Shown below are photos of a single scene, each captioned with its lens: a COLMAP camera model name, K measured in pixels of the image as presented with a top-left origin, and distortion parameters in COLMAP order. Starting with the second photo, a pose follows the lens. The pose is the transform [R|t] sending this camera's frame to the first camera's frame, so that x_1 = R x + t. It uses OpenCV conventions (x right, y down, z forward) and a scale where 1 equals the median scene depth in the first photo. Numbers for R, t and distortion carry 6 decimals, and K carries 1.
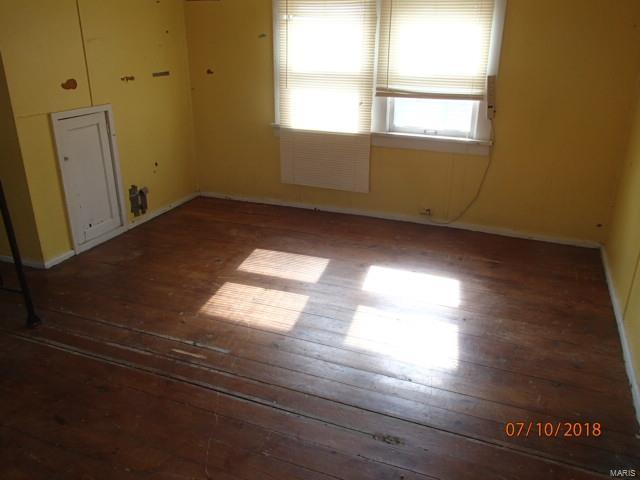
lens RADIAL K [[530.9, 0, 320.0], [0, 530.9, 240.0], [0, 0, 1]] dist [-0.006364, 0.009690]
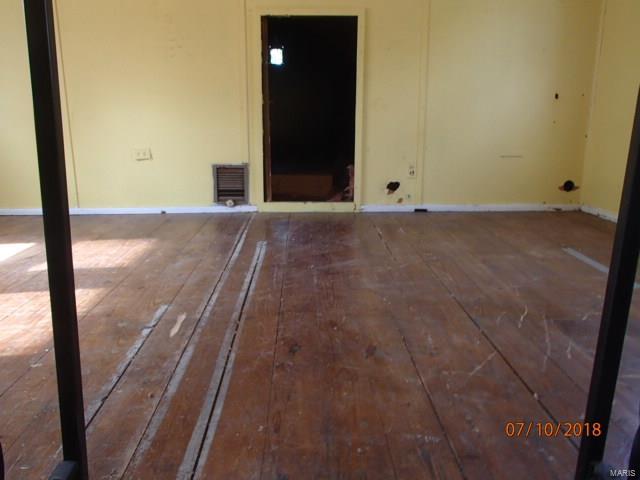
lens RADIAL K [[530.9, 0, 320.0], [0, 530.9, 240.0], [0, 0, 1]] dist [-0.006364, 0.009690]
pose [[-0.403758, -0.226165, 0.886470, -0.845887], [0.326798, 0.869380, 0.370651, -0.061719], [-0.854507, 0.439350, -0.277109, 0.947100]]
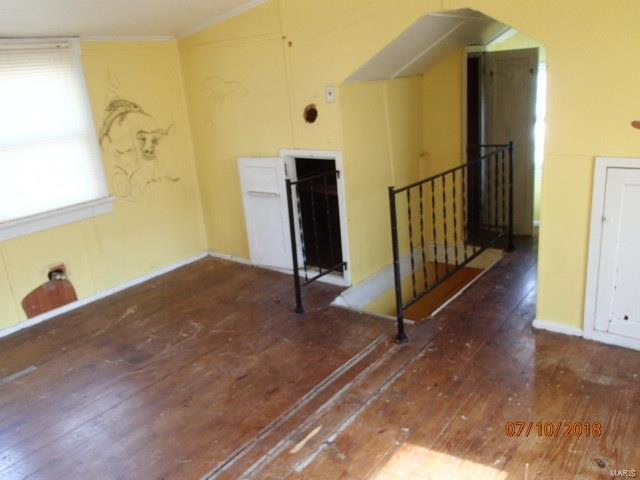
lens RADIAL K [[530.9, 0, 320.0], [0, 530.9, 240.0], [0, 0, 1]] dist [-0.006364, 0.009690]
pose [[-0.266658, 0.303989, -0.914595, 0.425820], [-0.281112, 0.883161, 0.375502, -0.390289], [0.921884, 0.357235, -0.150047, 0.992138]]
